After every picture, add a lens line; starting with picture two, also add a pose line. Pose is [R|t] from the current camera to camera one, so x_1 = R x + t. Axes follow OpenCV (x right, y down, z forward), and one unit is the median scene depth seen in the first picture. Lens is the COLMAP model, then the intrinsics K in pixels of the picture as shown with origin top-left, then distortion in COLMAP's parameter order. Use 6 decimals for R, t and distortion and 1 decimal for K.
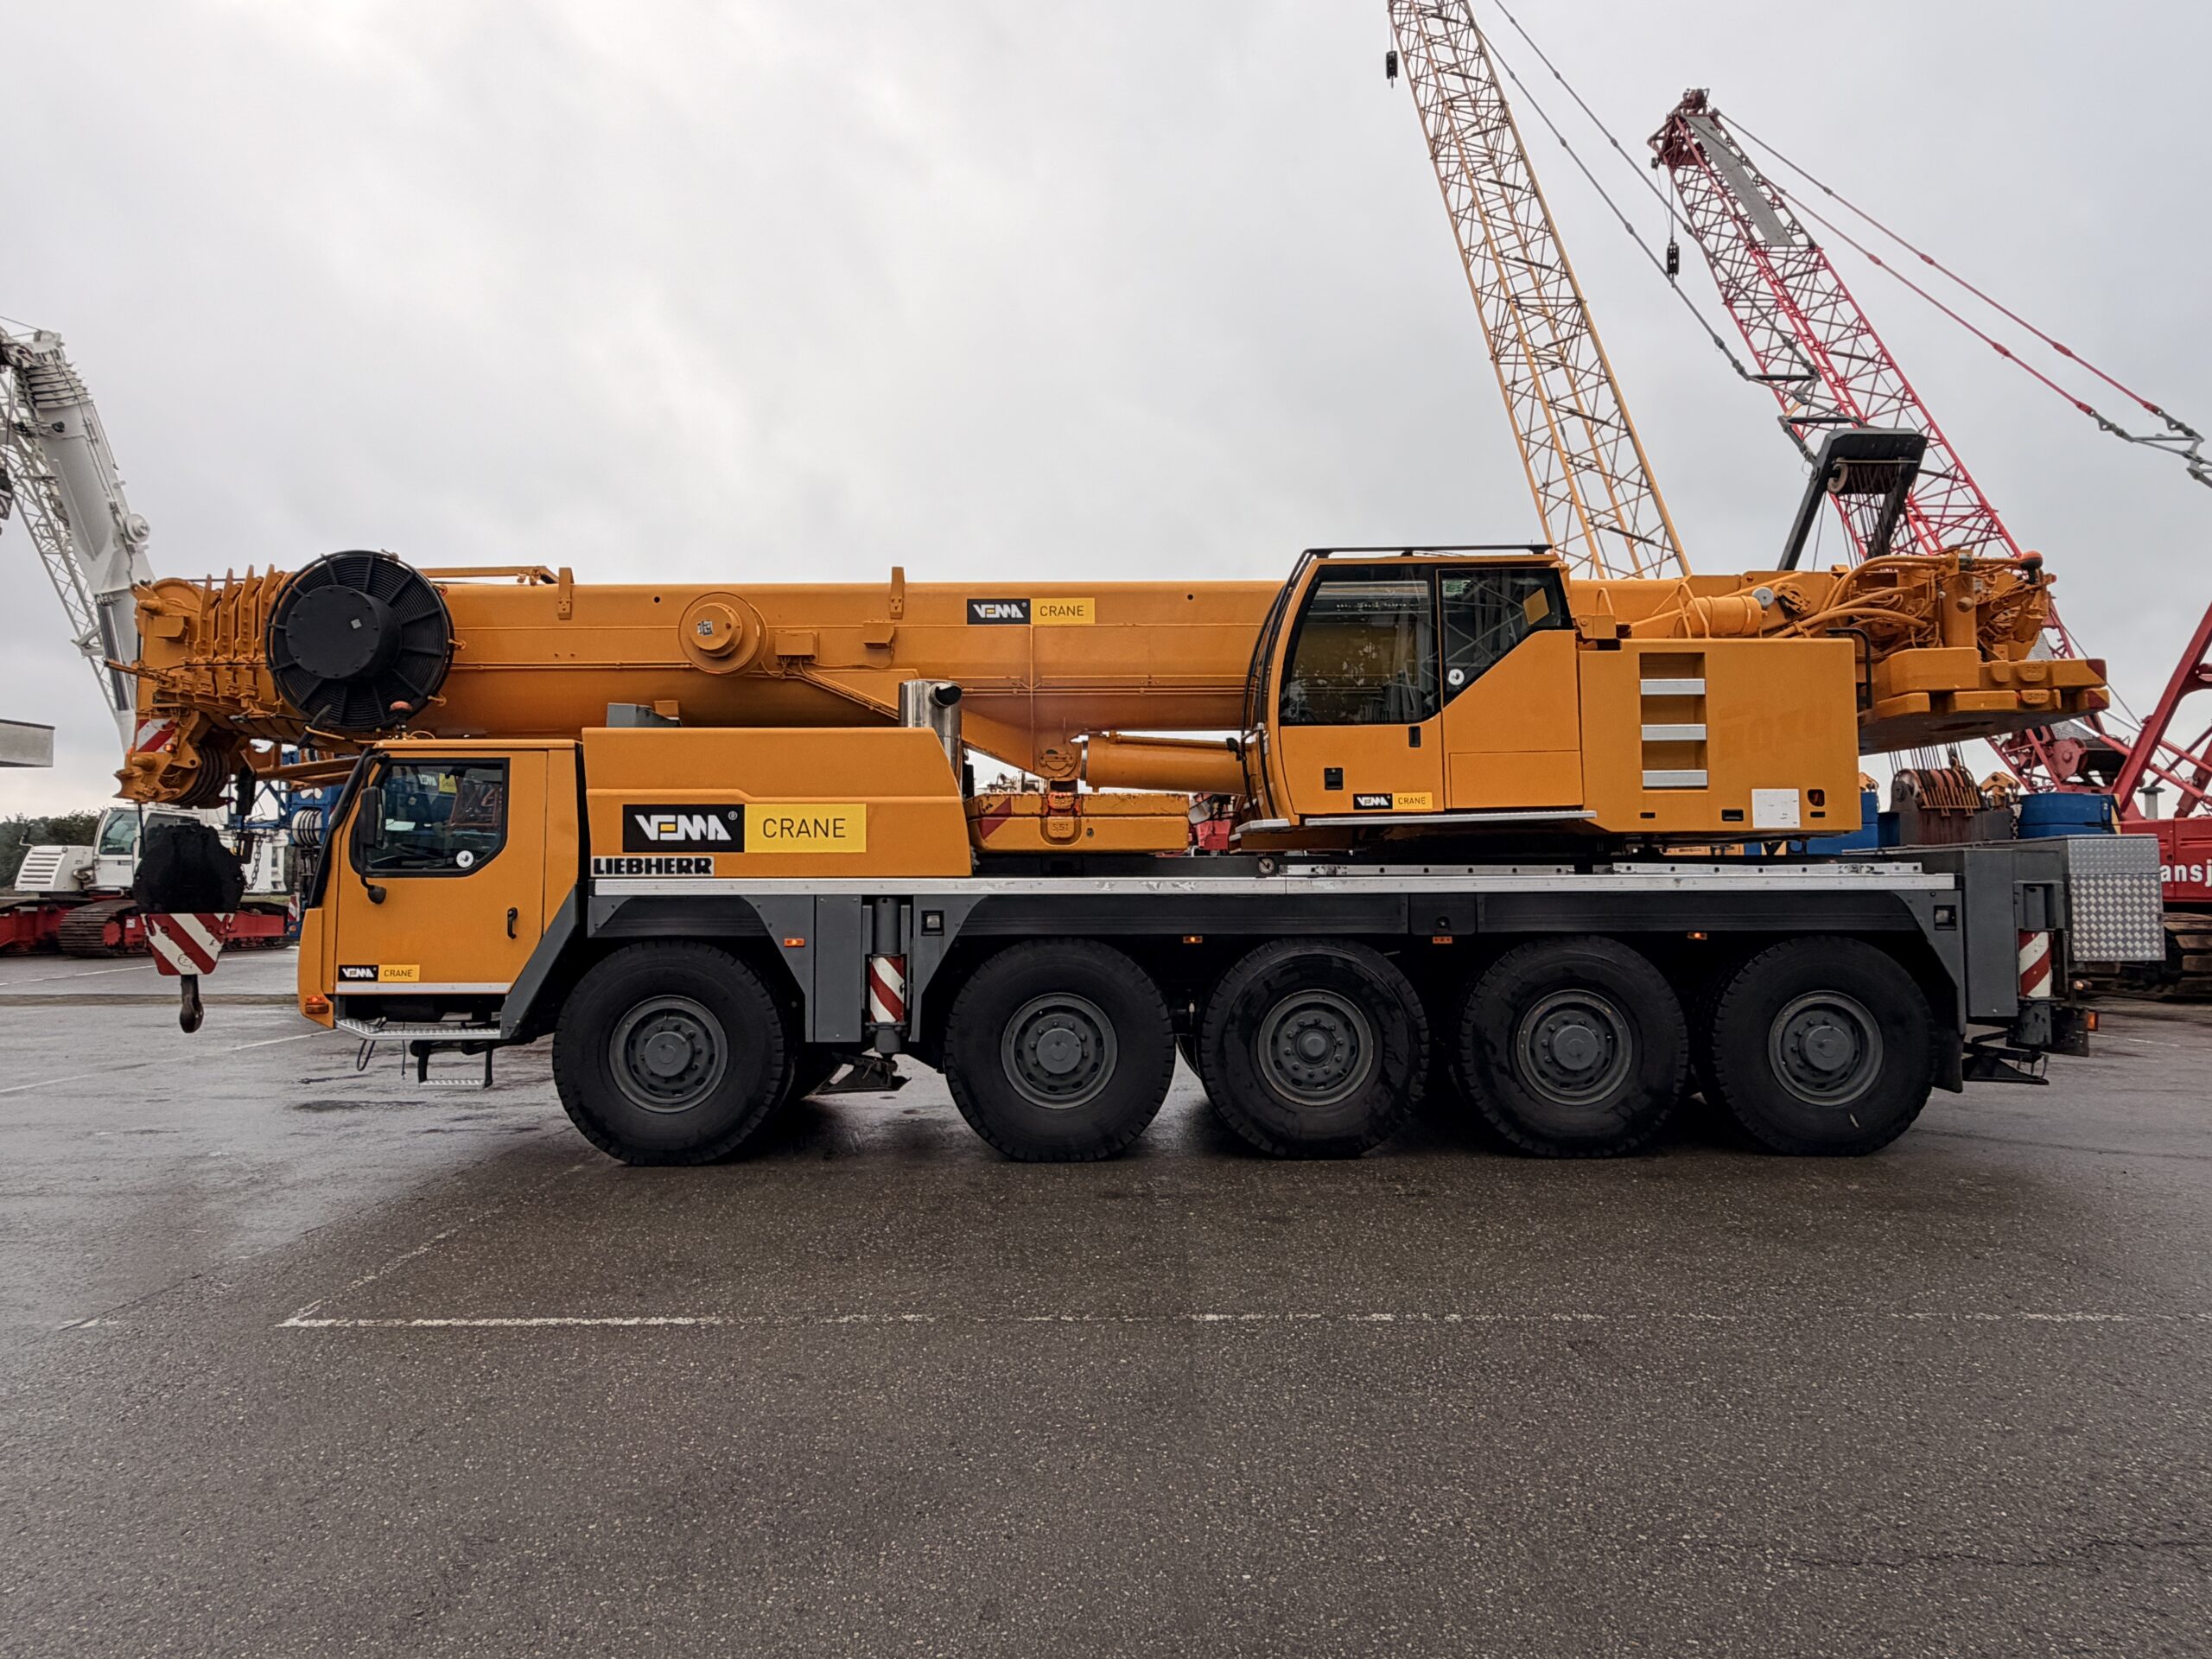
lens RADIAL K [[1247.8, 0, 1106.0], [0, 1247.8, 829.5], [0, 0, 1]] dist [-0.003154, -0.000115]
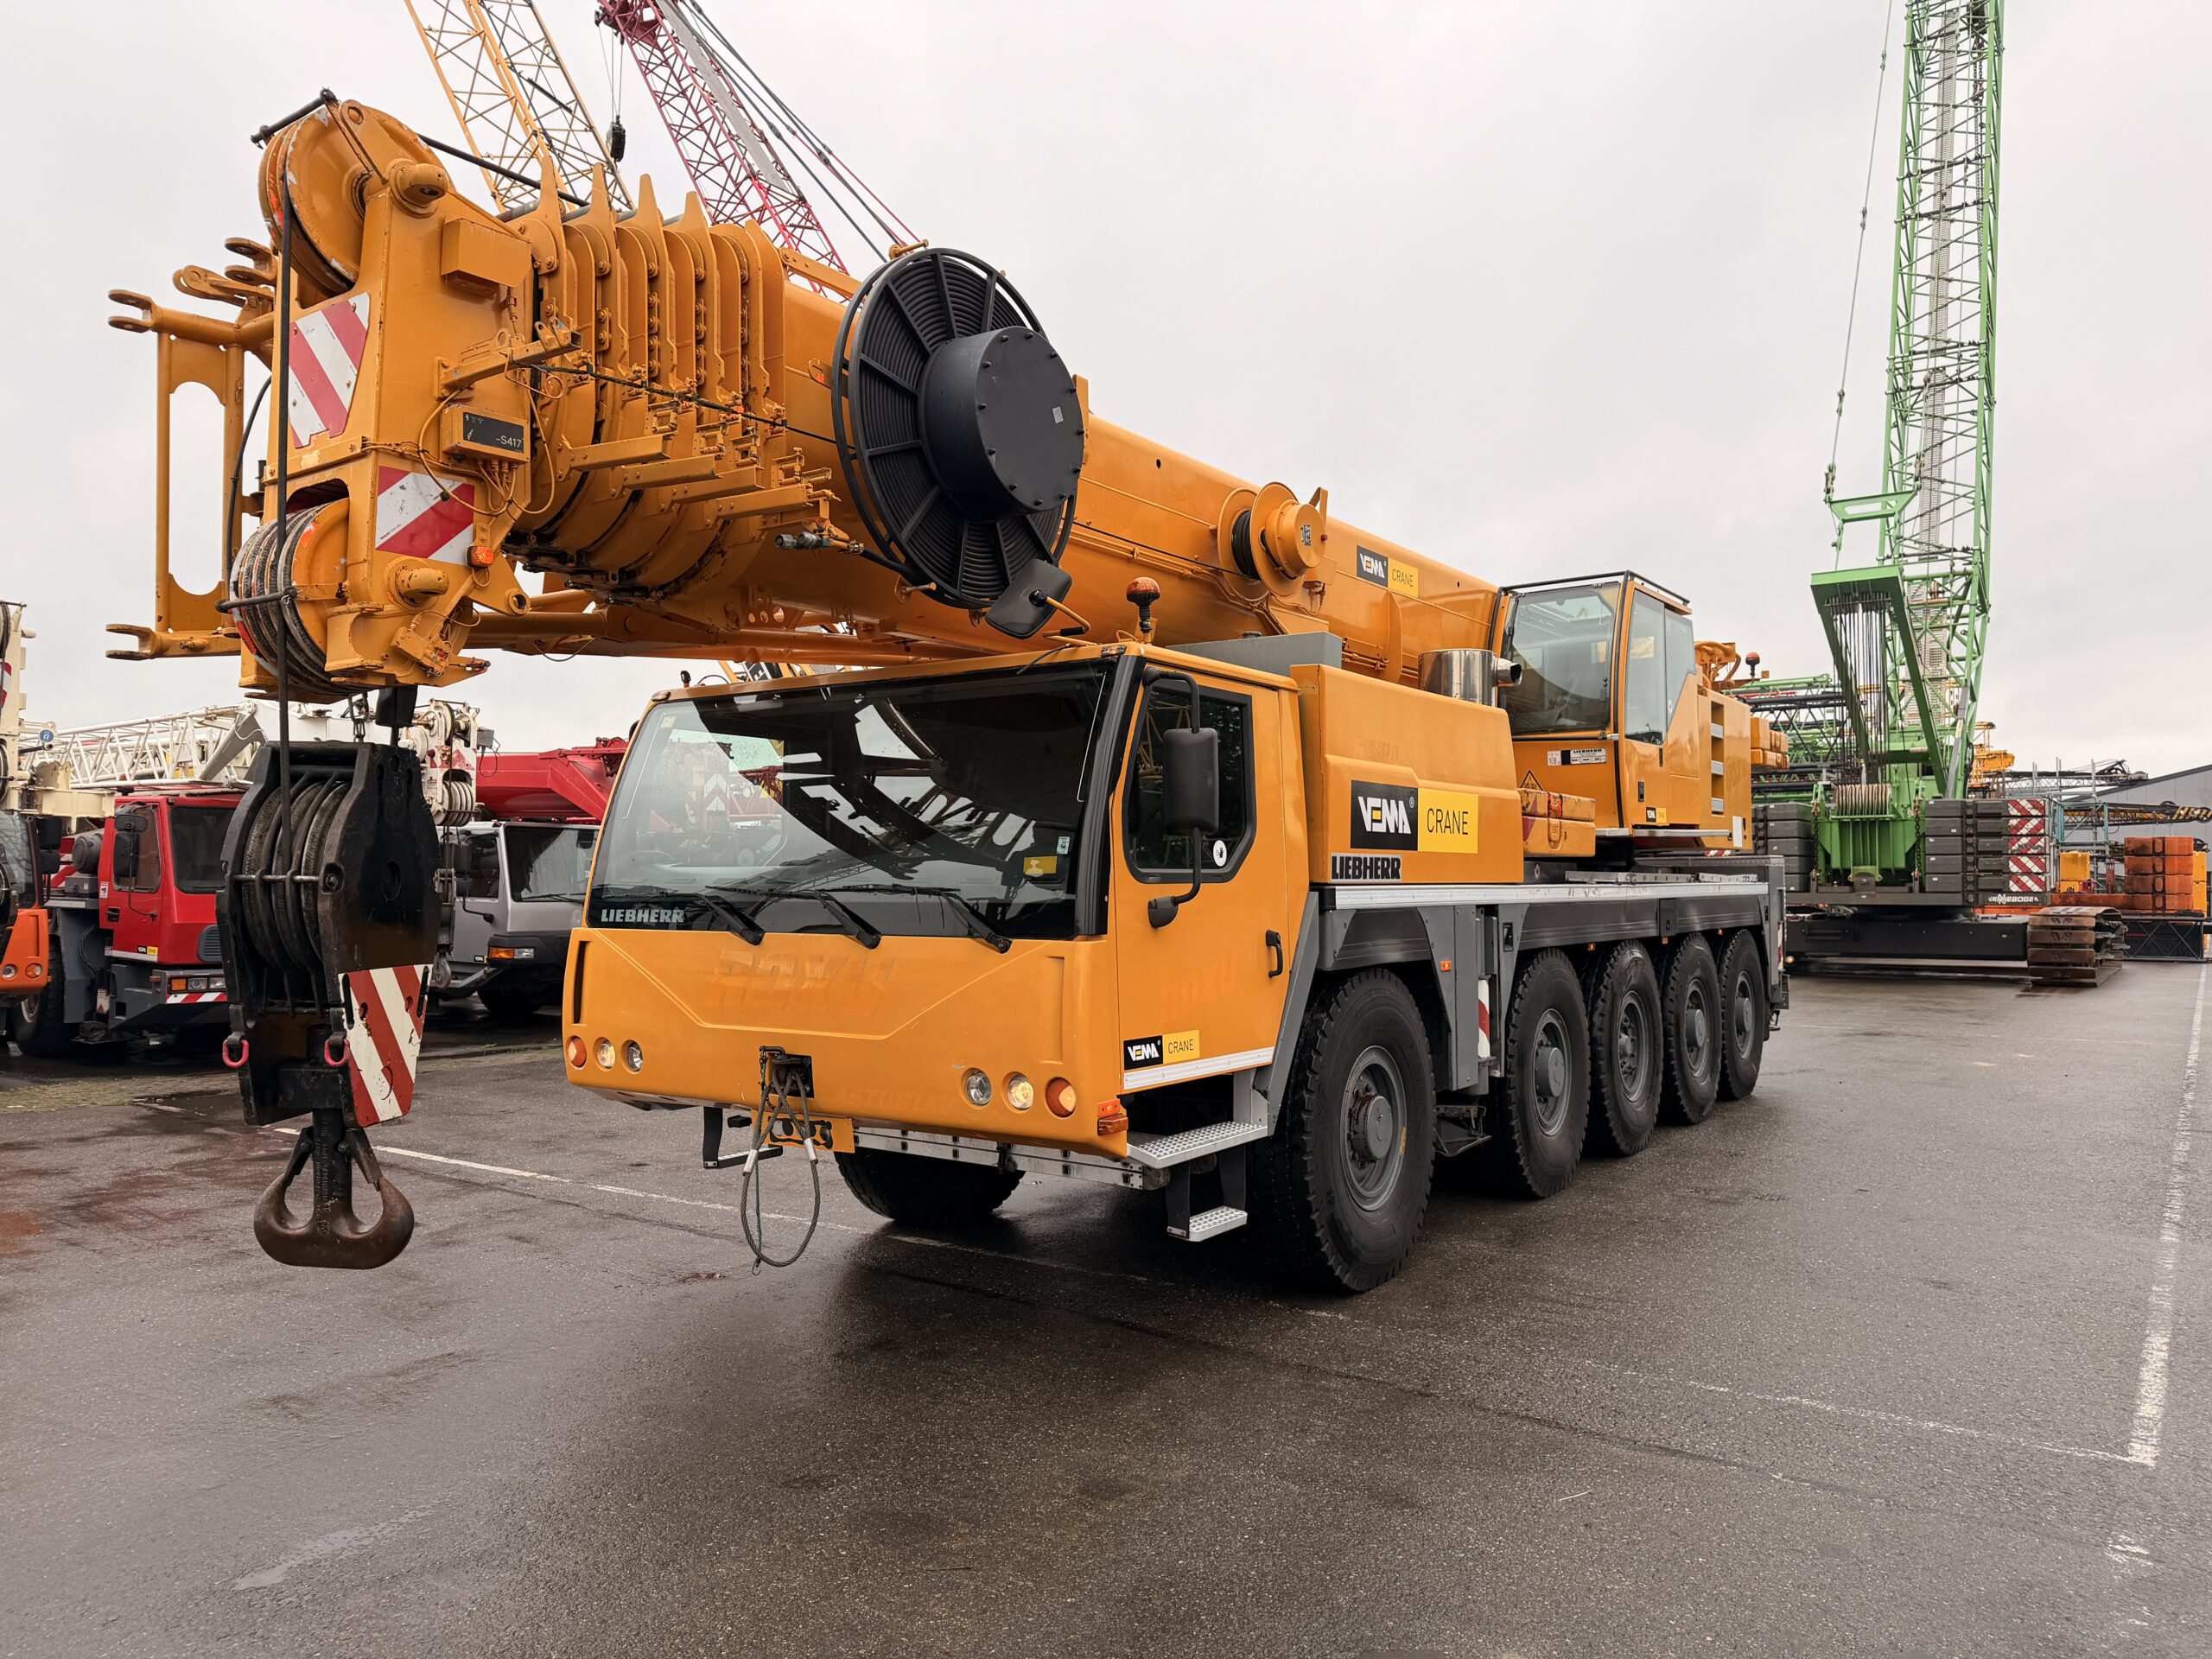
lens RADIAL K [[1514.7, 0, 1097.8], [0, 1514.7, 836.7], [0, 0, 1]] dist [0.100102, -0.107305]
pose [[0.588600, 0.026069, 0.808004, -1.163796], [-0.043249, 0.999064, -0.000728, 0.018630], [-0.807267, -0.034517, 0.589176, 0.609970]]
